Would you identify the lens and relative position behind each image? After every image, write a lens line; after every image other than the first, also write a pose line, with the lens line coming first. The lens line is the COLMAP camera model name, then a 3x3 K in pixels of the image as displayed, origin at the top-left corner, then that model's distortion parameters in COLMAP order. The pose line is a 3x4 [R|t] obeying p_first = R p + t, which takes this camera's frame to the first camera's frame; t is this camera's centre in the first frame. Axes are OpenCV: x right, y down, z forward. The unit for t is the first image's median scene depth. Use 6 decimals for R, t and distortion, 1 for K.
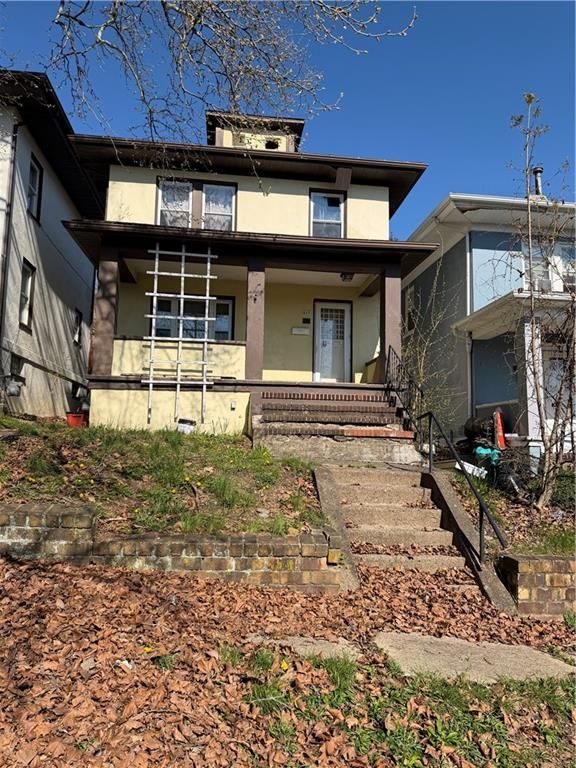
lens RADIAL K [[548.6, 0, 288.0], [0, 548.6, 384.0], [0, 0, 1]] dist [0.069457, 0.000423]
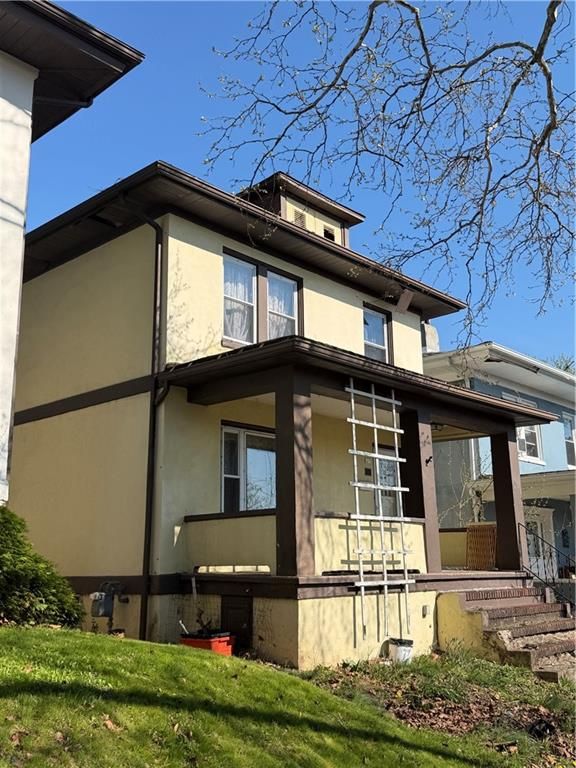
lens RADIAL K [[777.3, 0, 288.0], [0, 777.3, 384.0], [0, 0, 1]] dist [0.127249, 0.006042]
pose [[0.761083, 0.122697, 0.636944, -0.932628], [-0.059356, 0.991001, -0.119976, -0.121939], [-0.645933, 0.053506, 0.761517, 0.291136]]
